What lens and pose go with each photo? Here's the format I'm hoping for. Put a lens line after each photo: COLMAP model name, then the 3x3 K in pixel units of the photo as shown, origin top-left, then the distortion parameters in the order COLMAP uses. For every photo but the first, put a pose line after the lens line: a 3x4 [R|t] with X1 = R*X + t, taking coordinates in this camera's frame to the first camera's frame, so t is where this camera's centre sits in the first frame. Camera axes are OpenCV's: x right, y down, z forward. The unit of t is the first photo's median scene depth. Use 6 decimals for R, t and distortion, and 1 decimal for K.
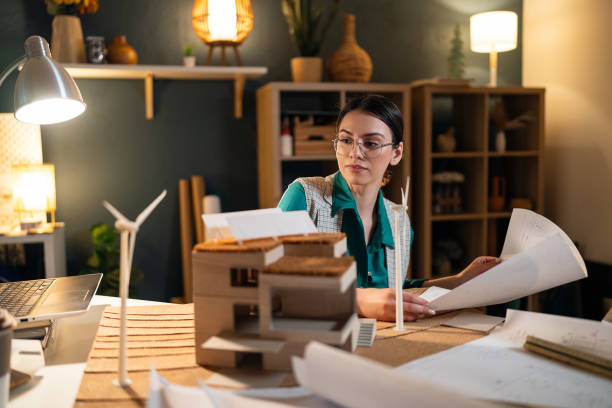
lens RADIAL K [[603.3, 0, 306.0], [0, 603.3, 204.0], [0, 0, 1]] dist [0.002703, 0.022529]
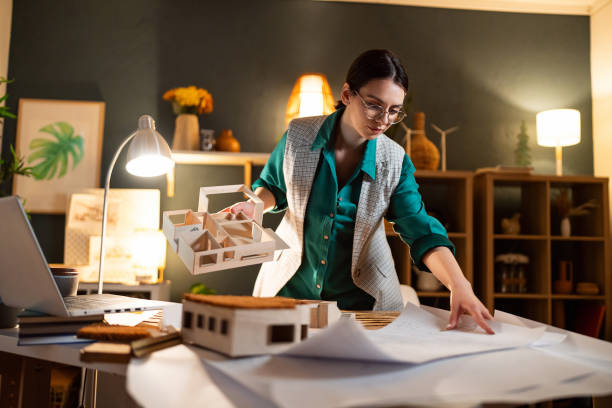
lens RADIAL K [[603.3, 0, 306.0], [0, 603.3, 204.0], [0, 0, 1]] dist [0.002703, 0.022529]
pose [[0.979214, 0.021344, -0.201704, 0.100674], [-0.057031, 0.983302, -0.172816, 0.073154], [0.194648, 0.180728, 0.964080, -0.128532]]
